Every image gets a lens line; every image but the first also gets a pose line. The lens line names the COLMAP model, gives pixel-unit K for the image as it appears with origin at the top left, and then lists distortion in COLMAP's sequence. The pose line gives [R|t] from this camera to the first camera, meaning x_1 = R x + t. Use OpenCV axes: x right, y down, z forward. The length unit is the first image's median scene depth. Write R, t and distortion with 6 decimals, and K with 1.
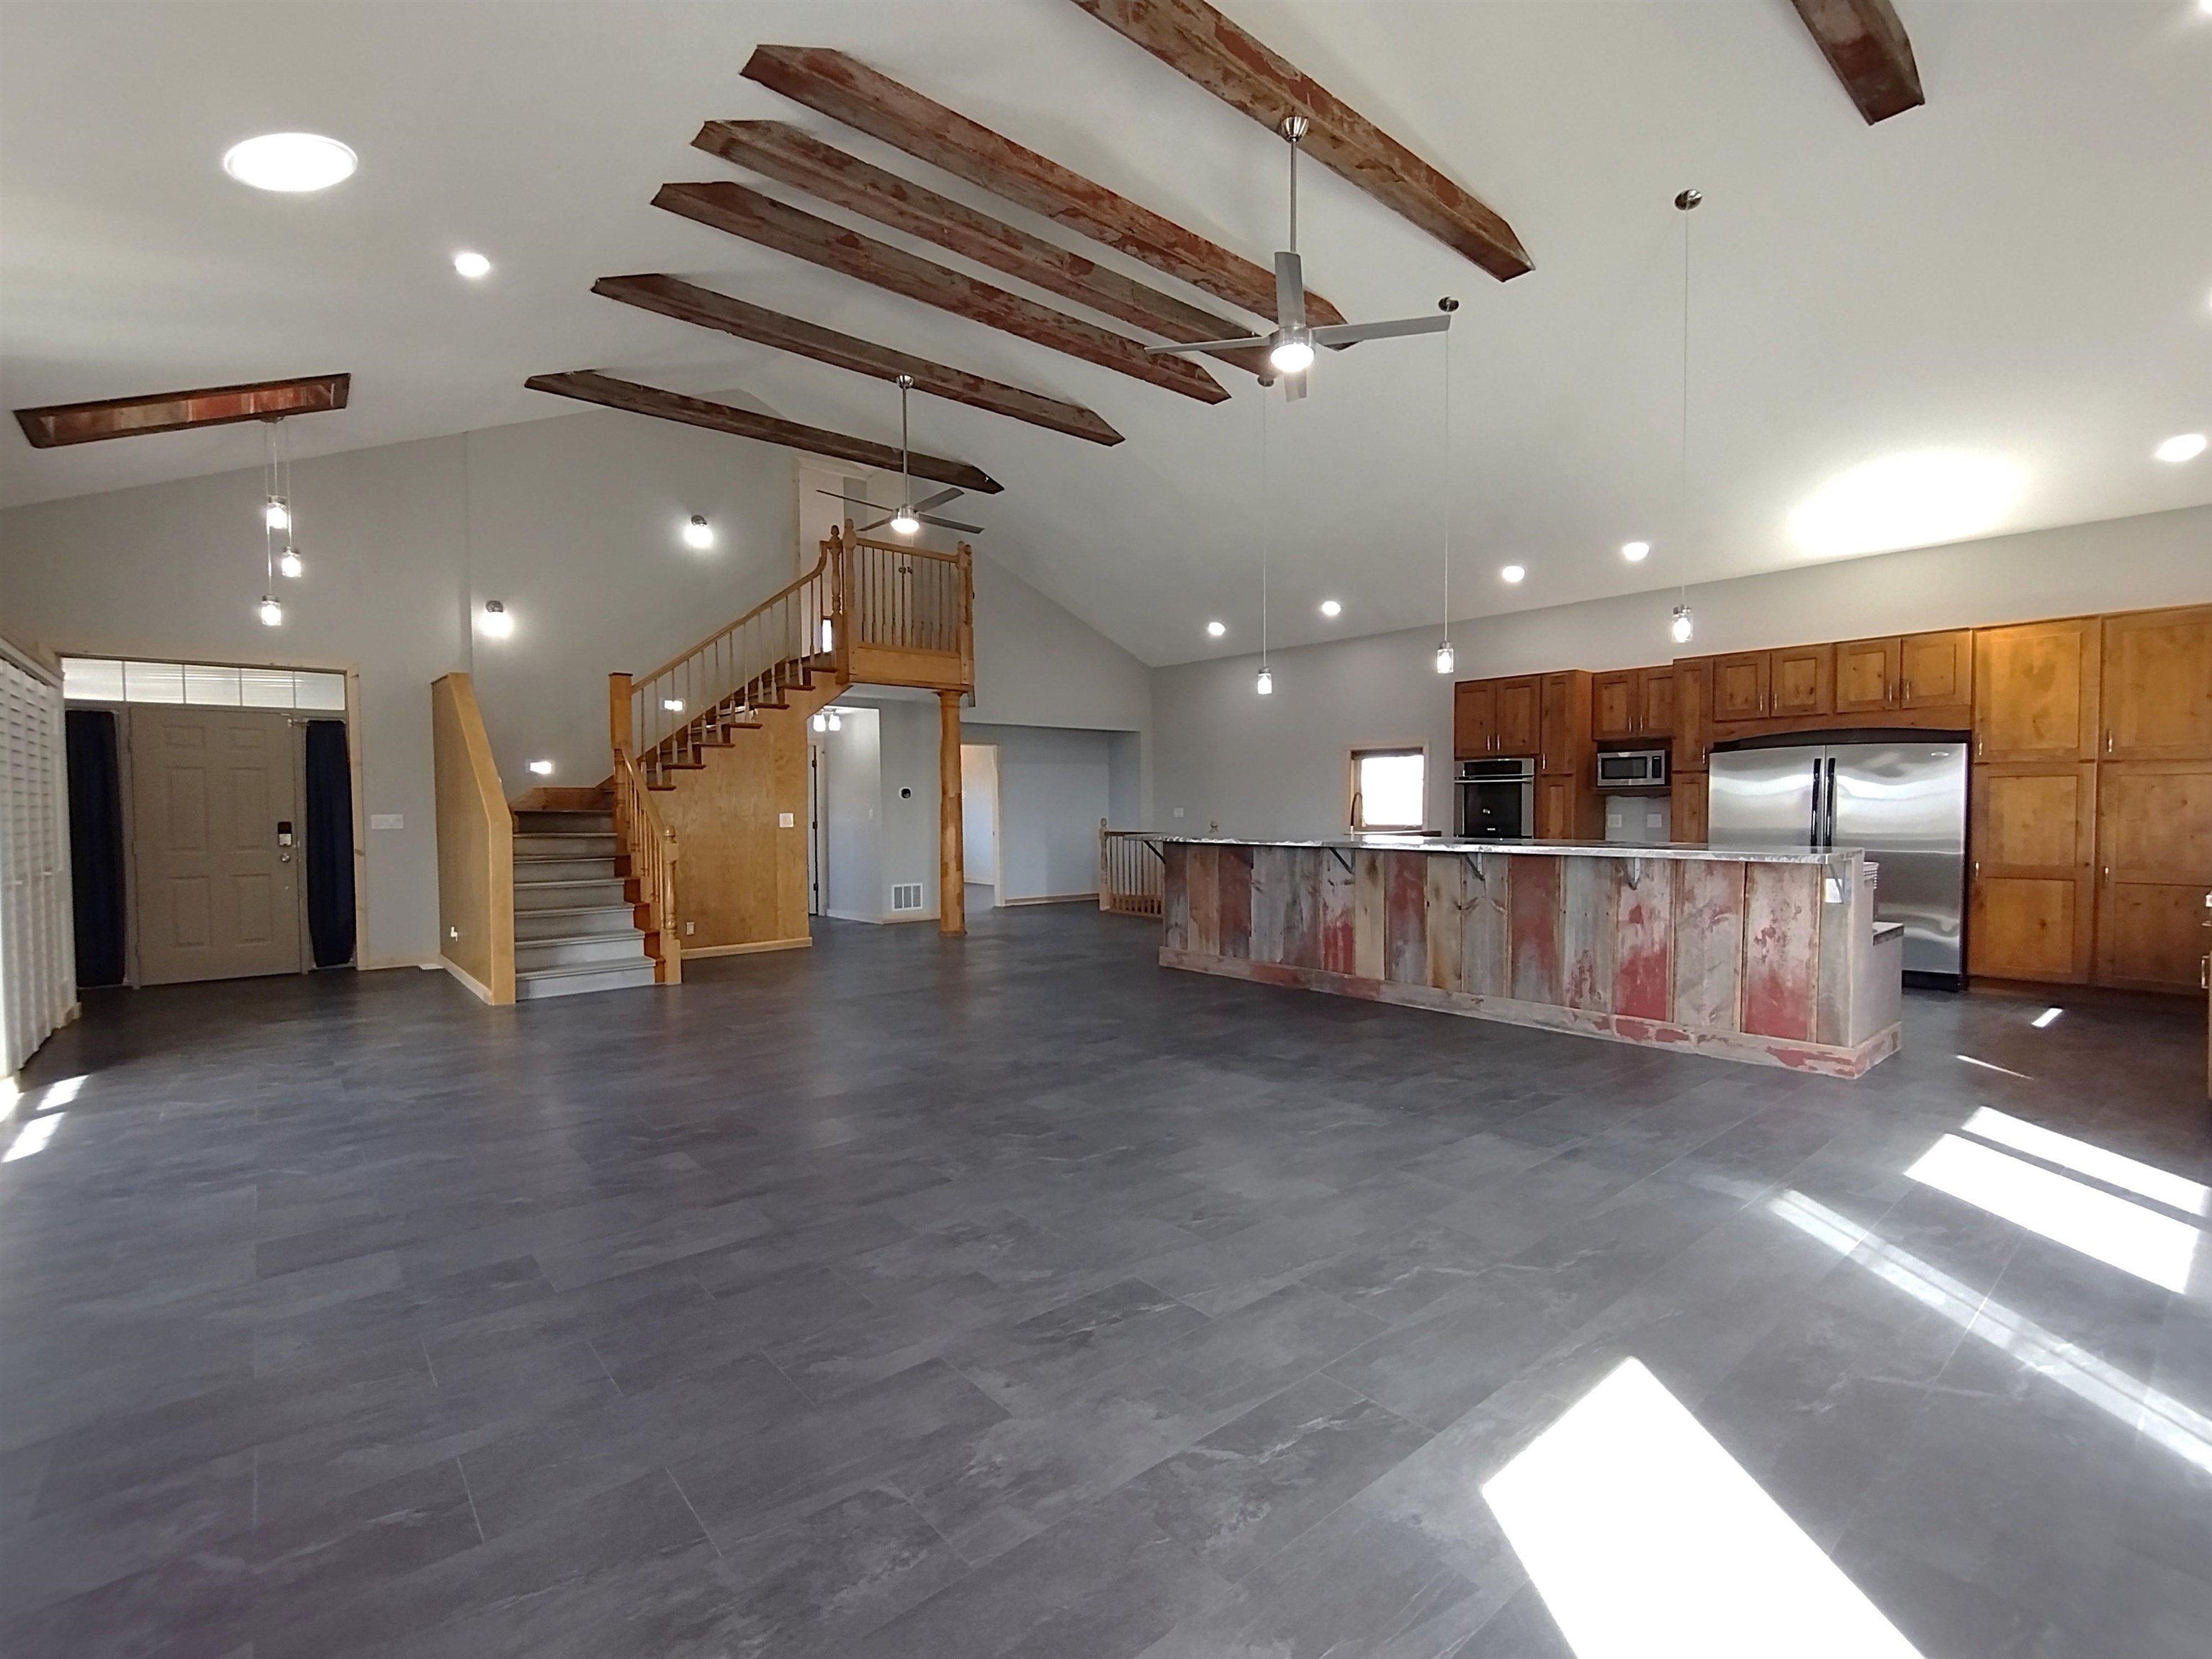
lens RADIAL K [[1008.3, 0, 1104.0], [0, 1008.3, 836.6], [0, 0, 1]] dist [-0.002695, 0.000131]
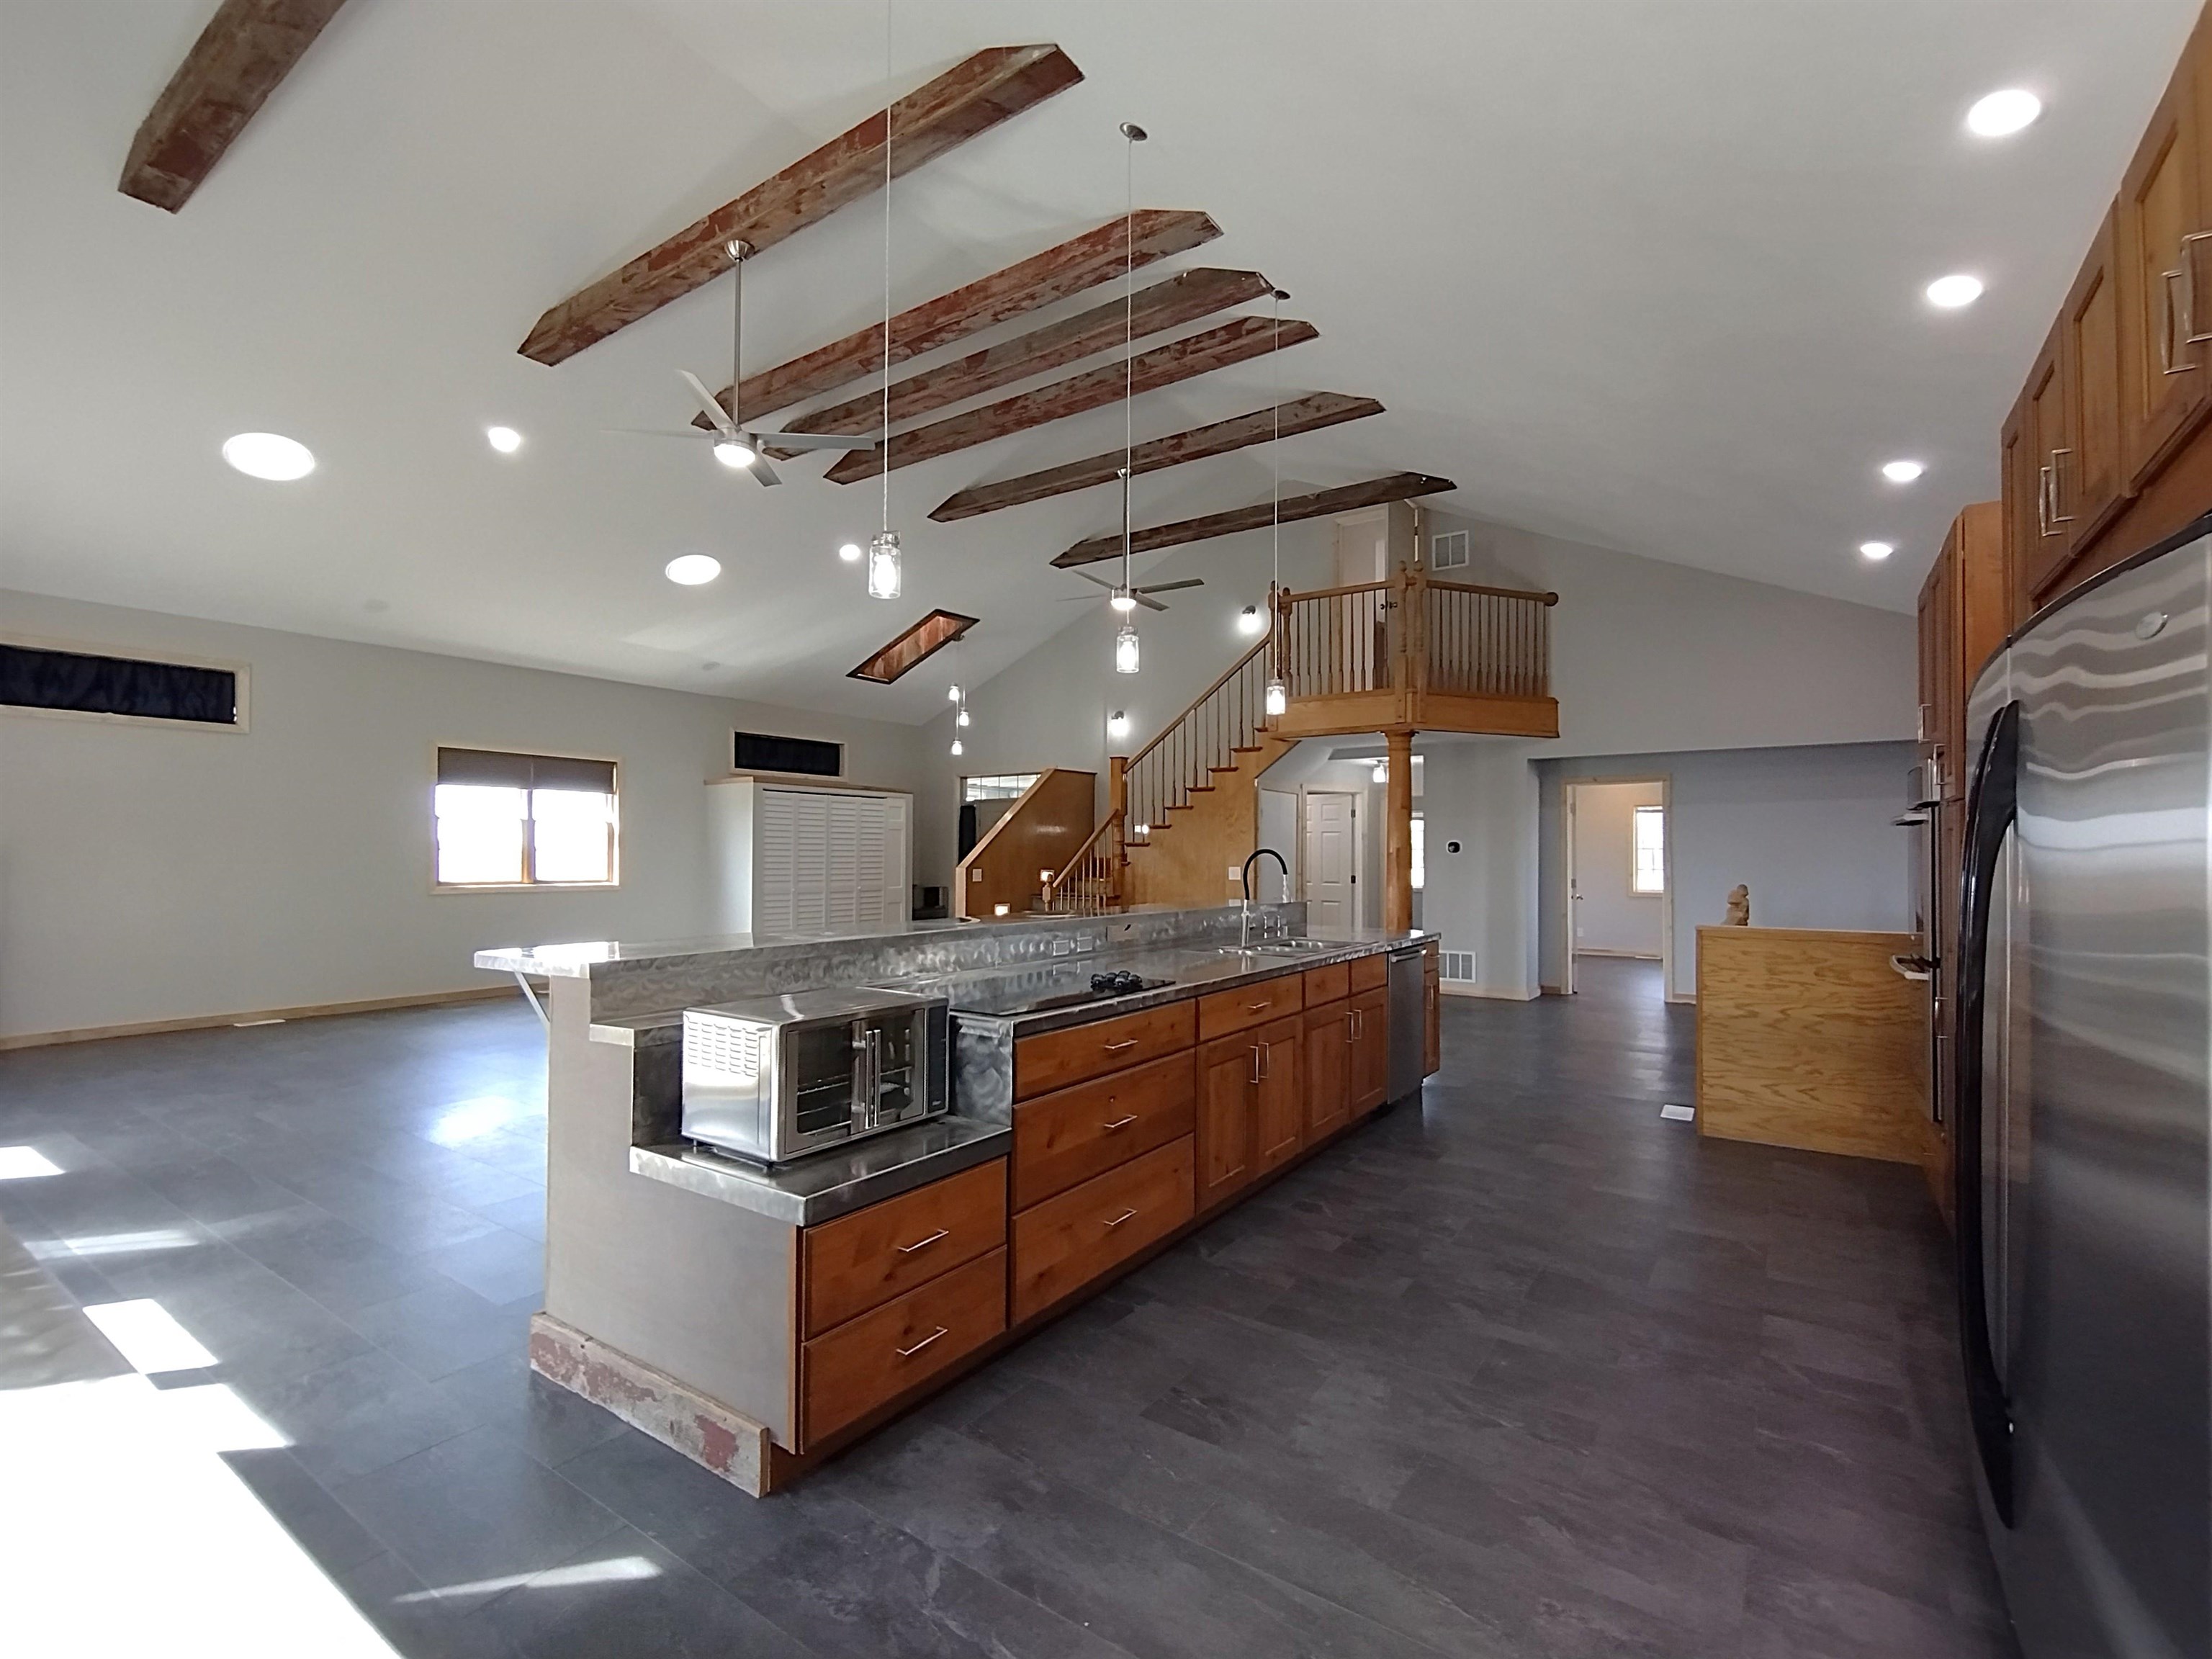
lens RADIAL K [[1008.3, 0, 1104.0], [0, 1008.3, 836.6], [0, 0, 1]] dist [-0.002695, 0.000131]
pose [[0.258525, -0.009721, -0.965956, 0.931003], [-0.036255, 0.999147, -0.019758, -0.038946], [0.965324, 0.040128, 0.257952, 0.779266]]
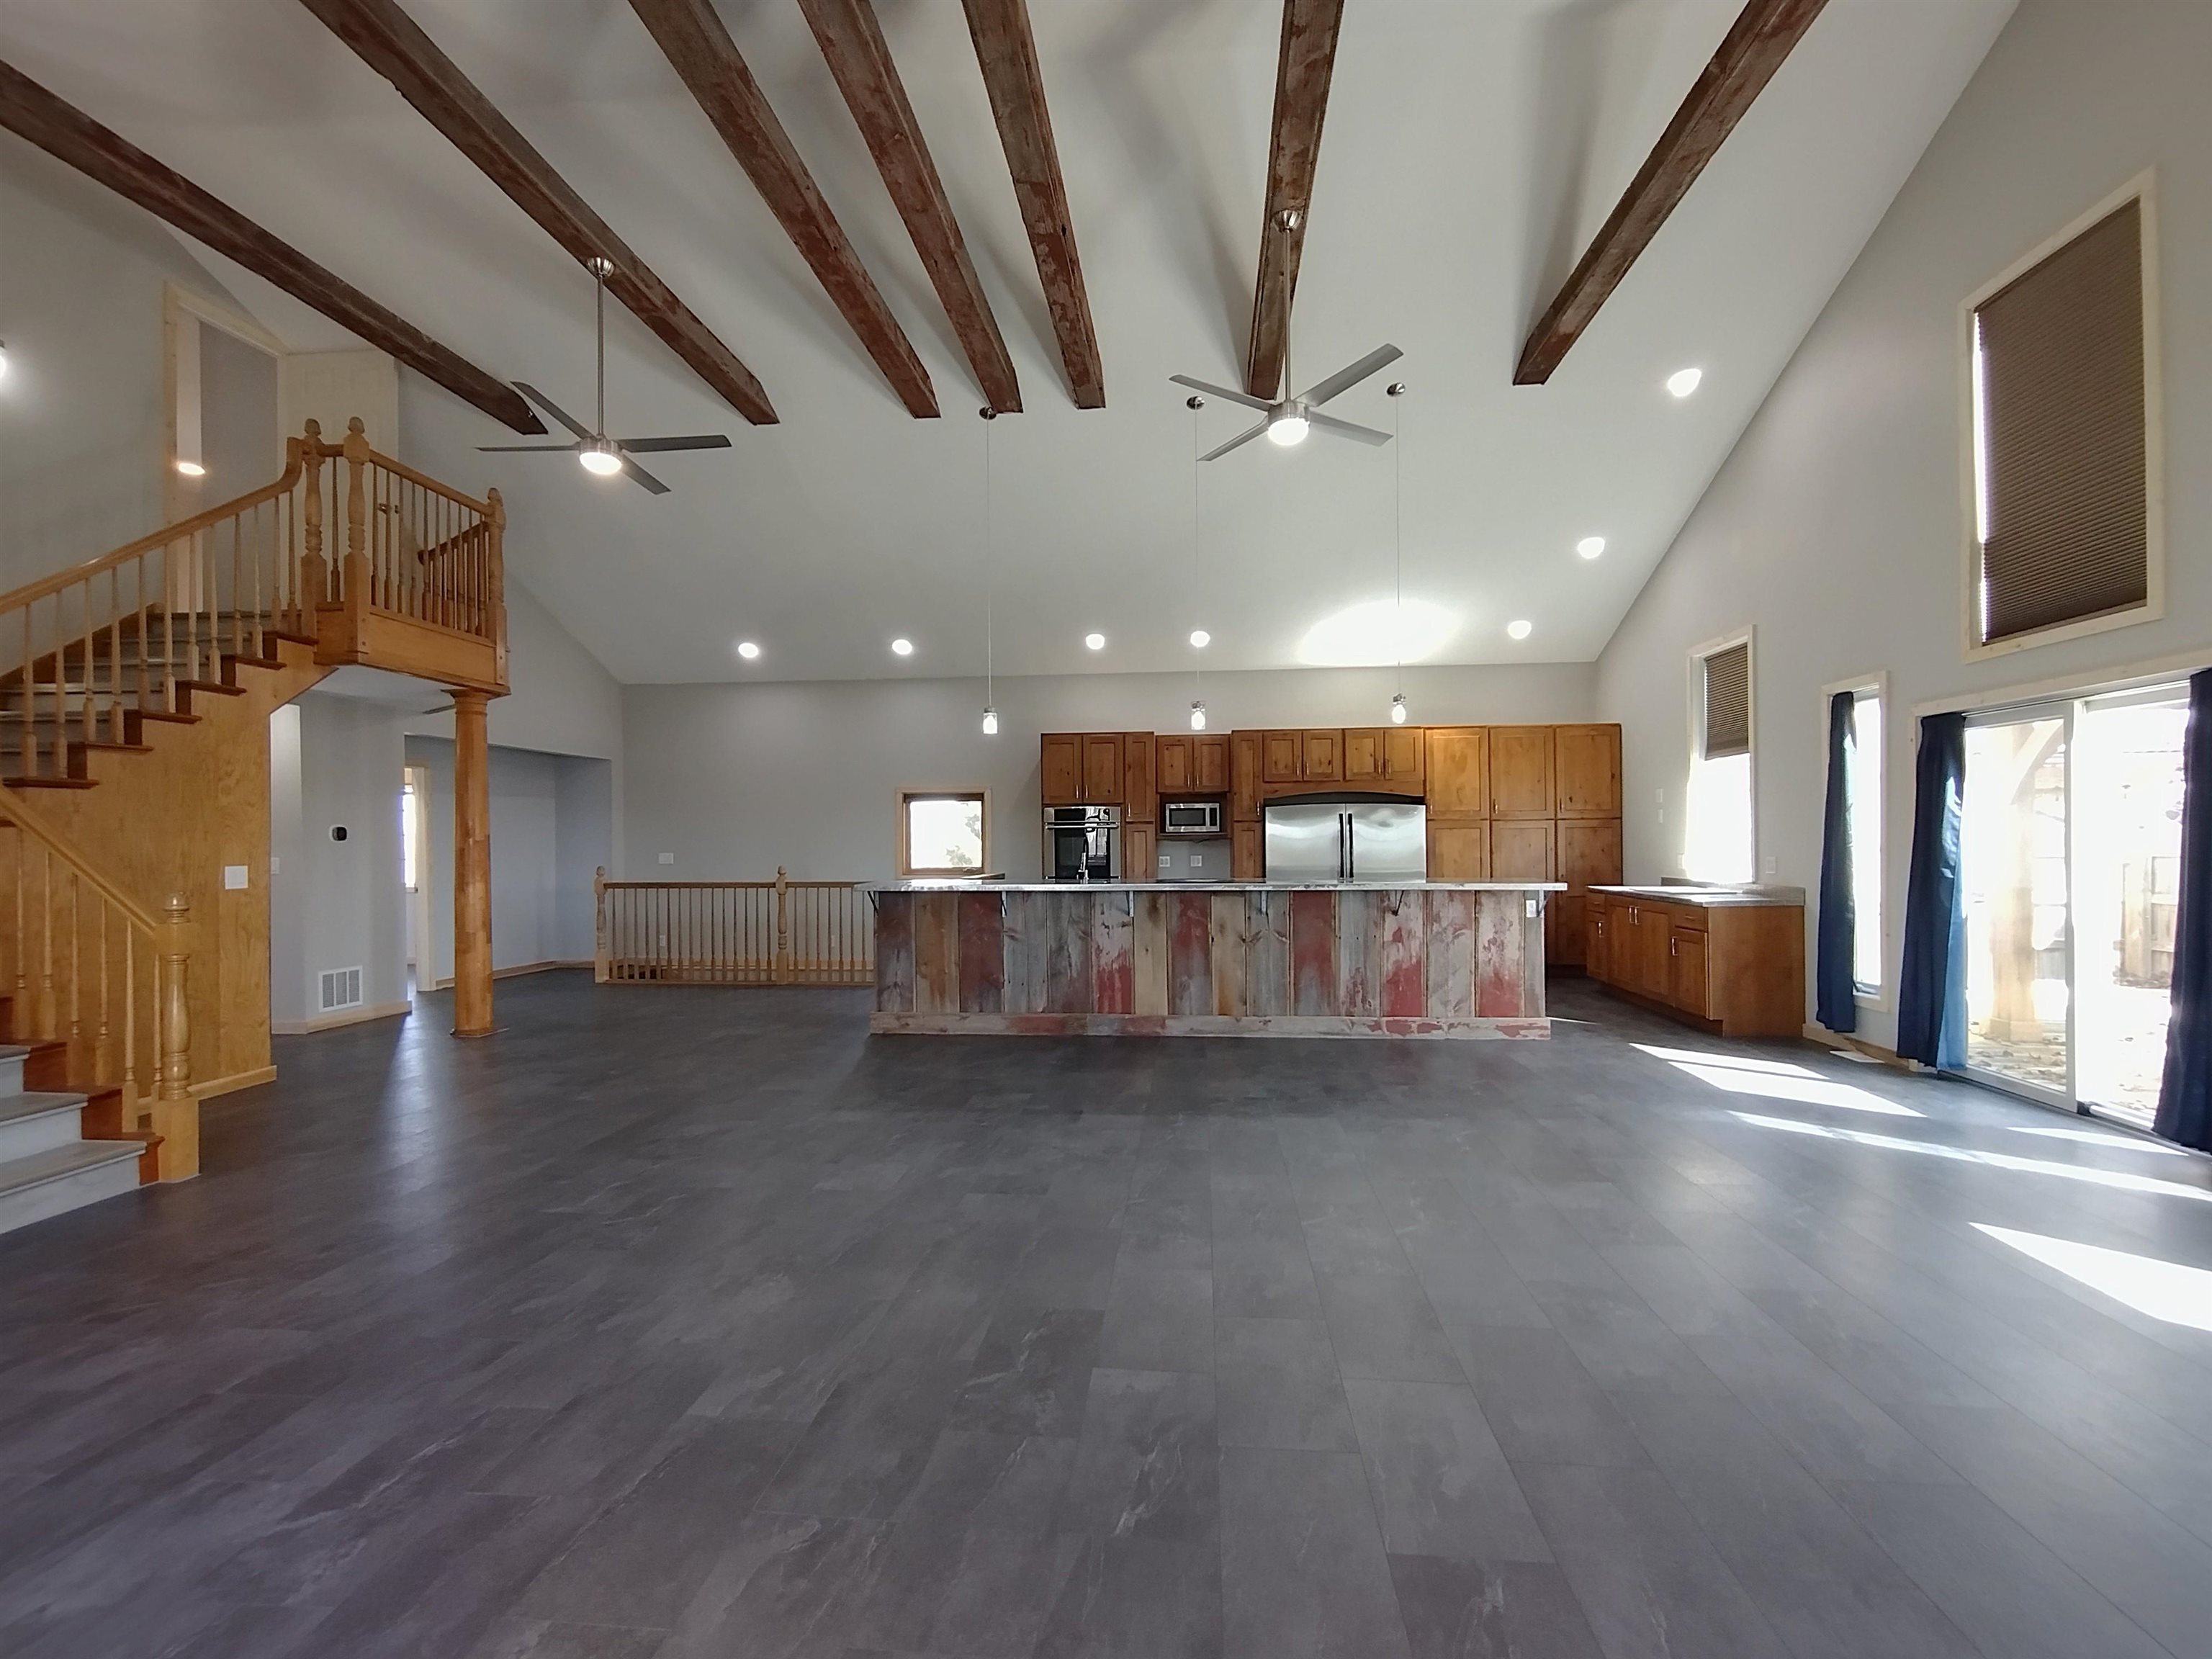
lens RADIAL K [[1008.3, 0, 1104.0], [0, 1008.3, 836.6], [0, 0, 1]] dist [-0.002695, 0.000131]
pose [[0.719532, 0.004810, 0.694442, -0.481783], [0.024321, 0.999188, -0.032121, -0.011504], [-0.694033, 0.040002, 0.718831, 0.269556]]
